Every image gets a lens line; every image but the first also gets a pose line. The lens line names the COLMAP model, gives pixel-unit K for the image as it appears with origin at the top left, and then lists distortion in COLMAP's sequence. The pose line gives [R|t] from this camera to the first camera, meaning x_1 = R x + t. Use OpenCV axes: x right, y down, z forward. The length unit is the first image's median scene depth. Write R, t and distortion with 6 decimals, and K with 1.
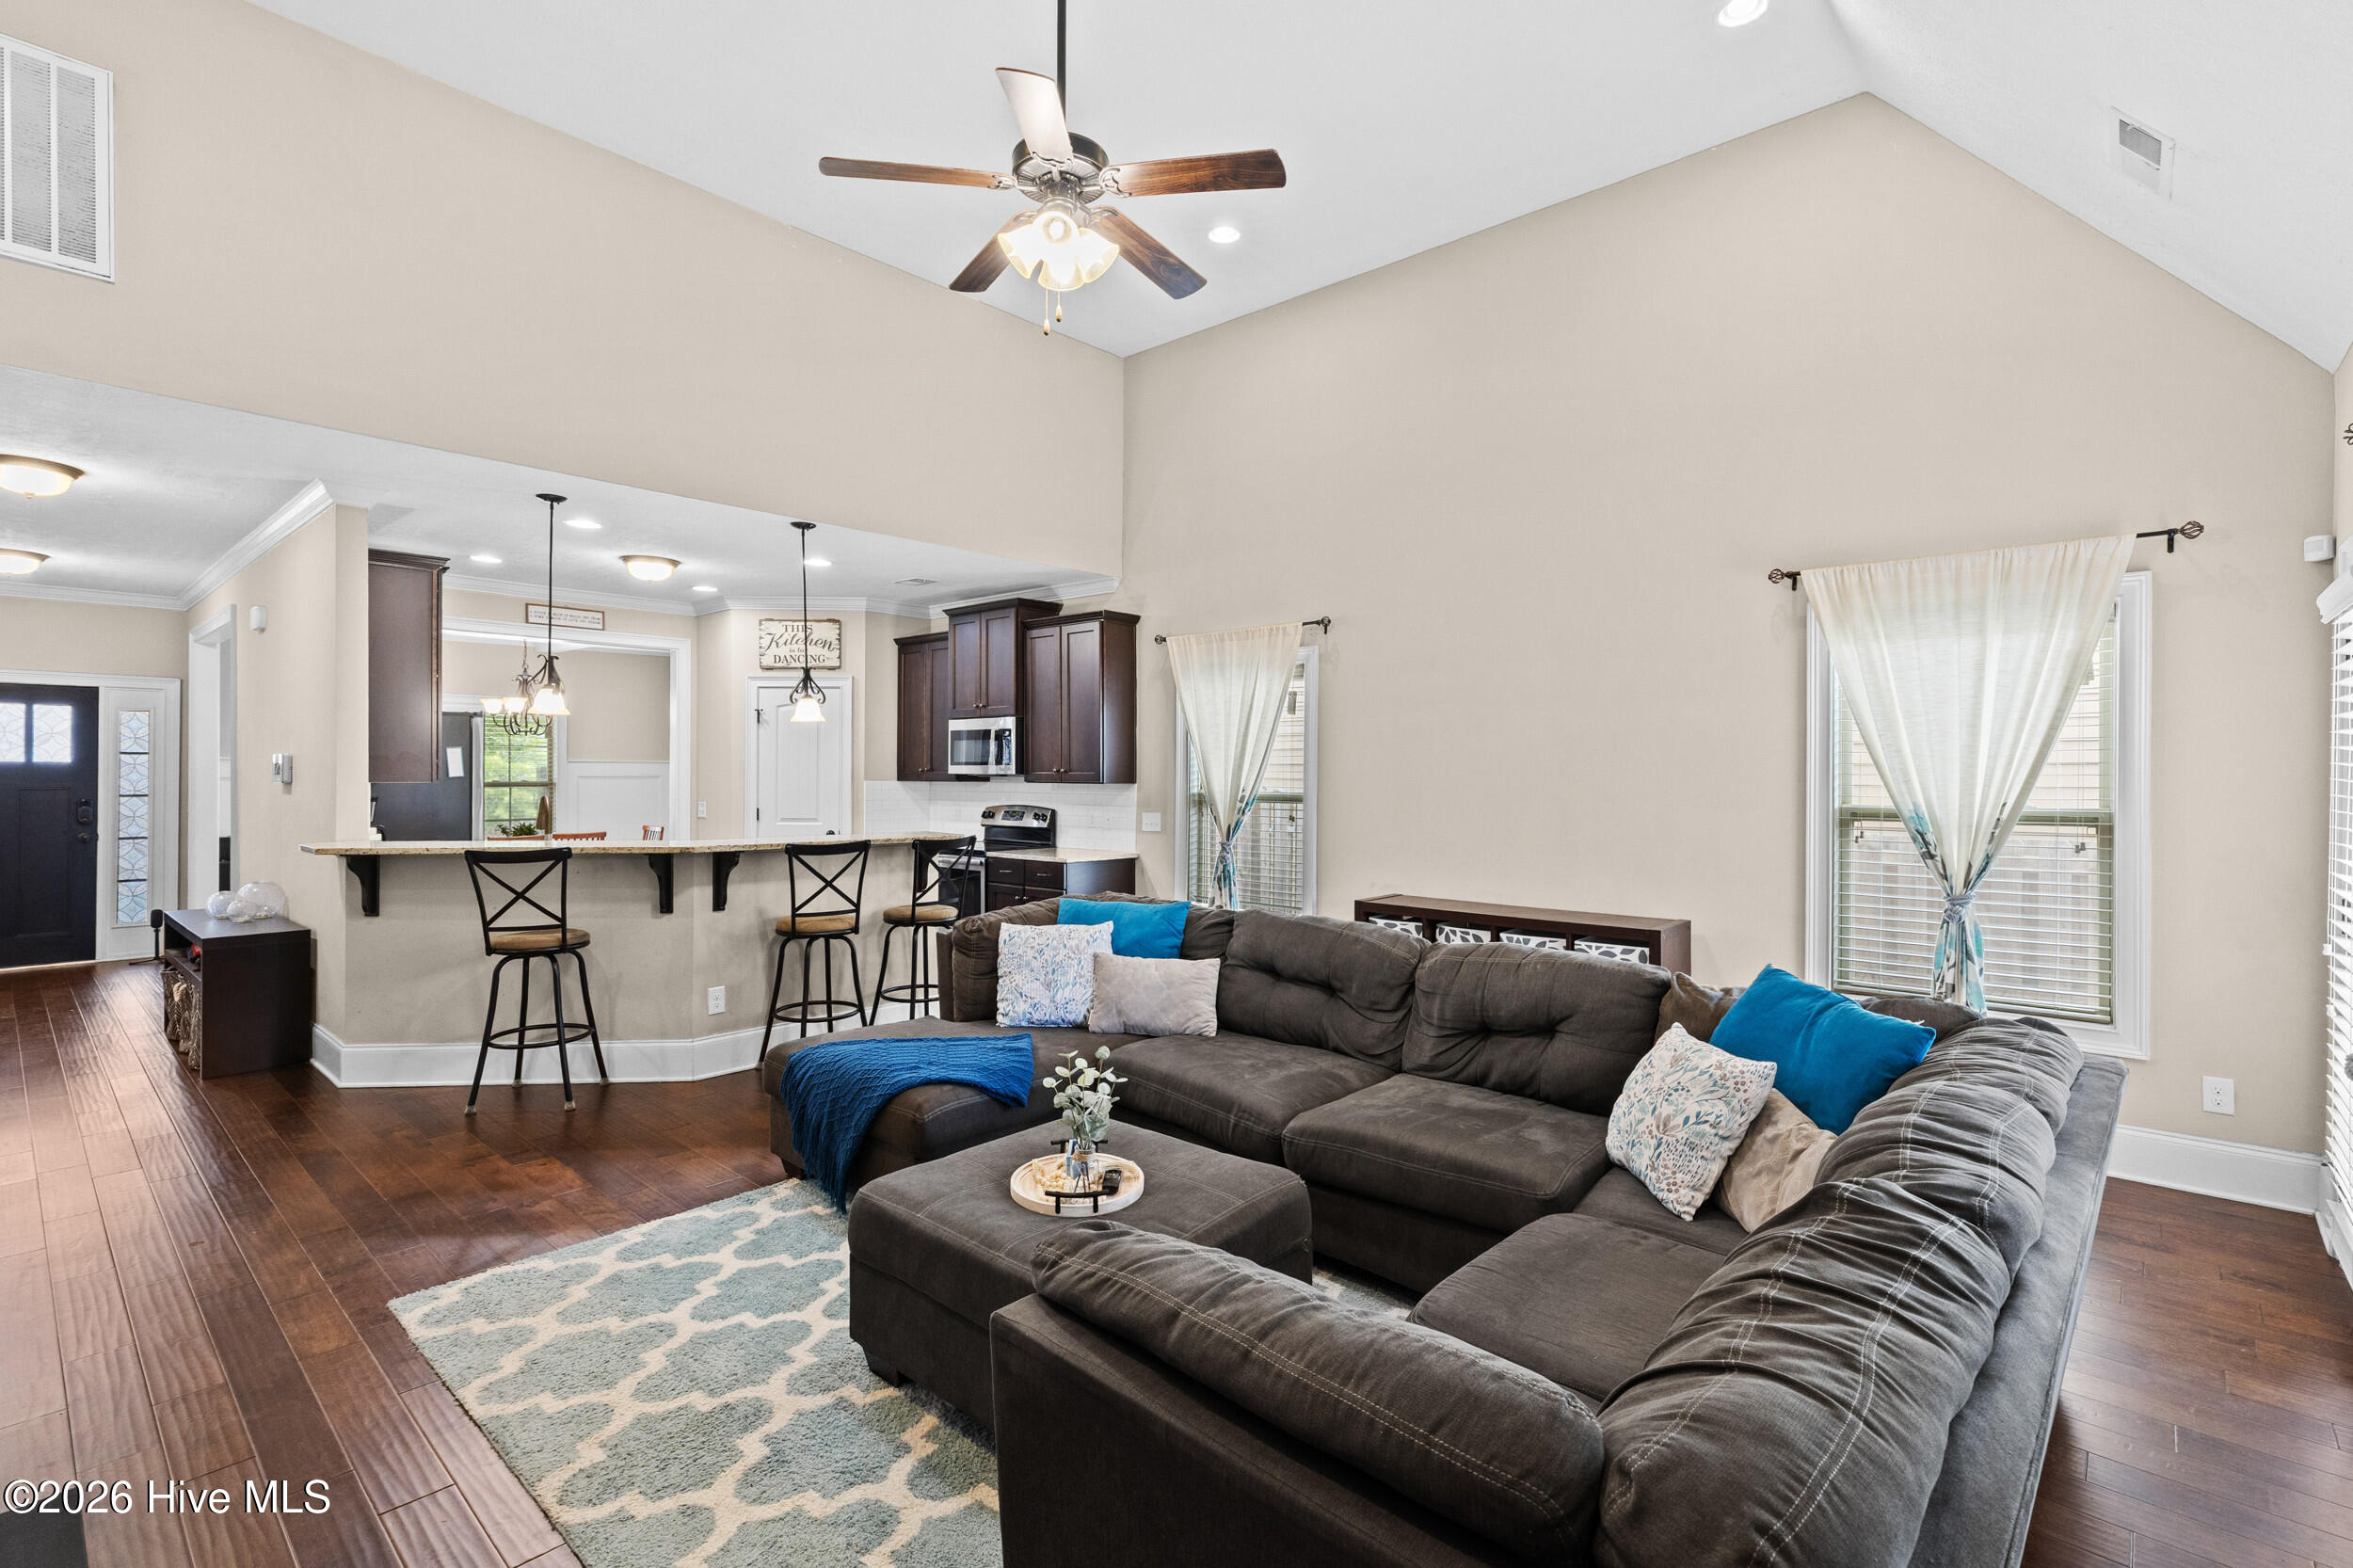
lens RADIAL K [[1065.3, 0, 1176.8], [0, 1065.3, 769.0], [0, 0, 1]] dist [0.003593, 0.000556]
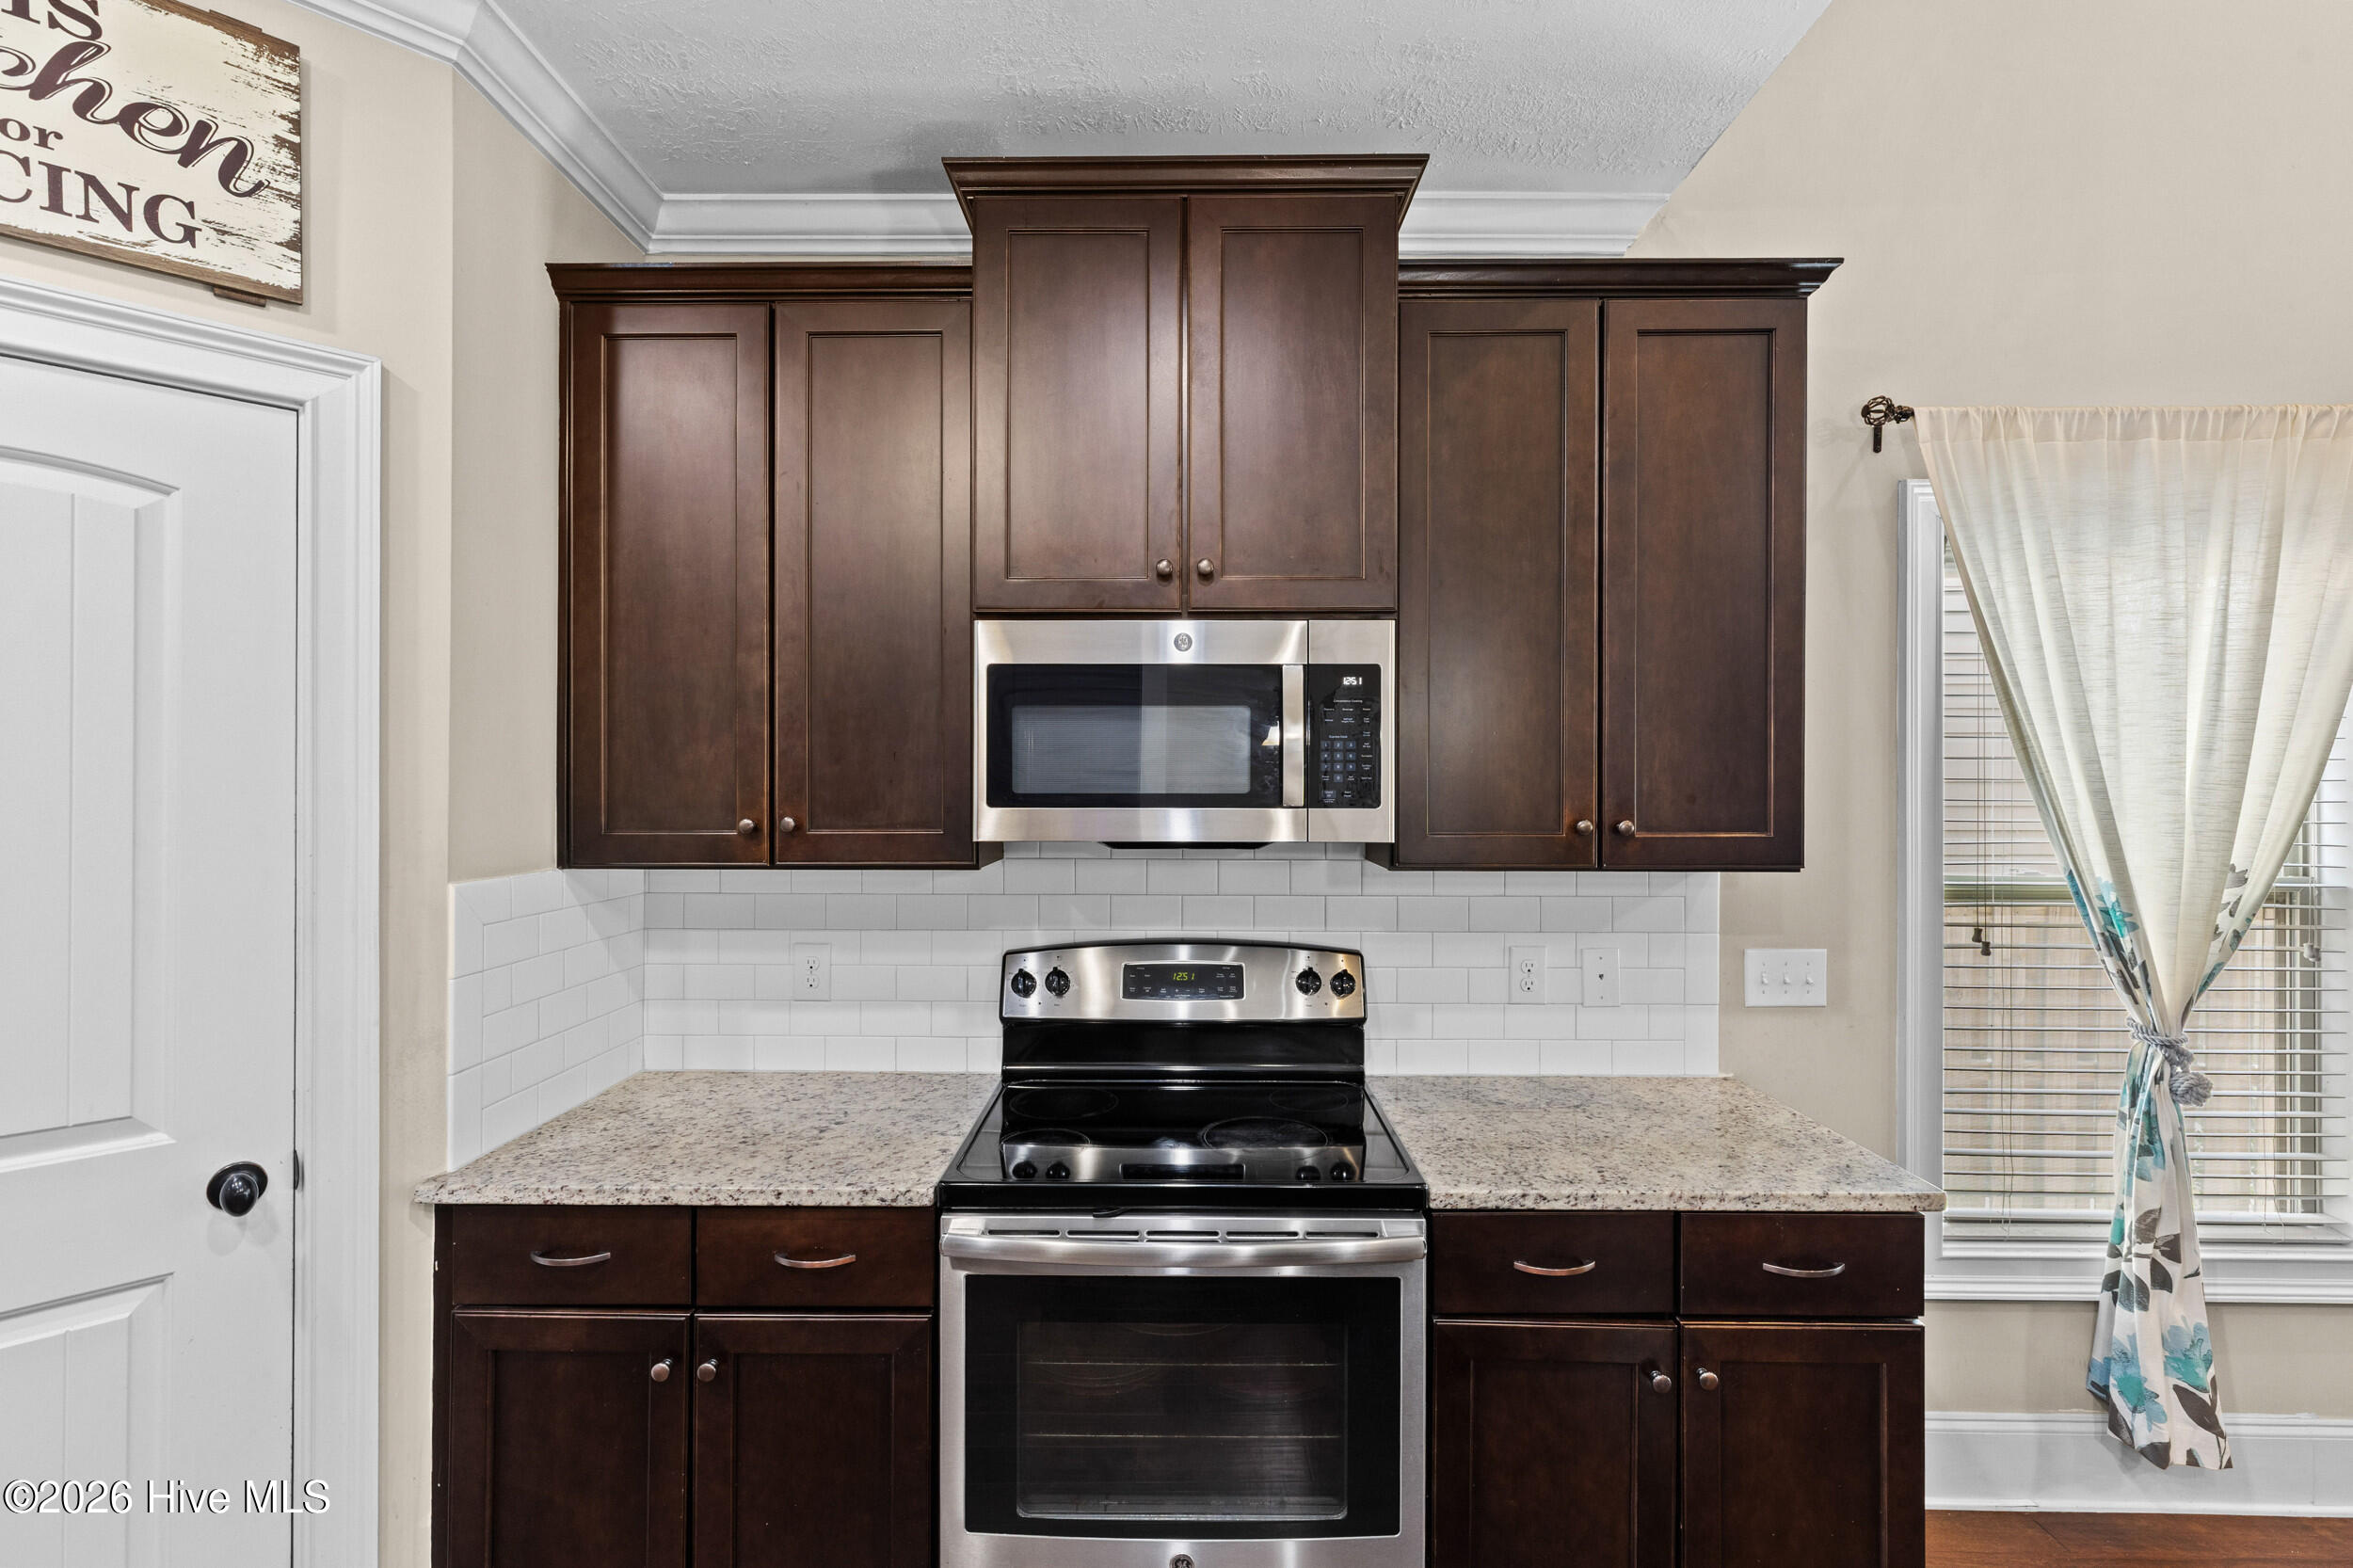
lens RADIAL K [[1065.3, 0, 1177.8], [0, 1065.3, 781.4], [0, 0, 1]] dist [0.003593, 0.000556]
pose [[0.751586, -0.003911, 0.659623, -0.425528], [0.000288, 0.999984, 0.005602, -0.014056], [-0.659635, -0.004021, 0.751575, 0.986274]]
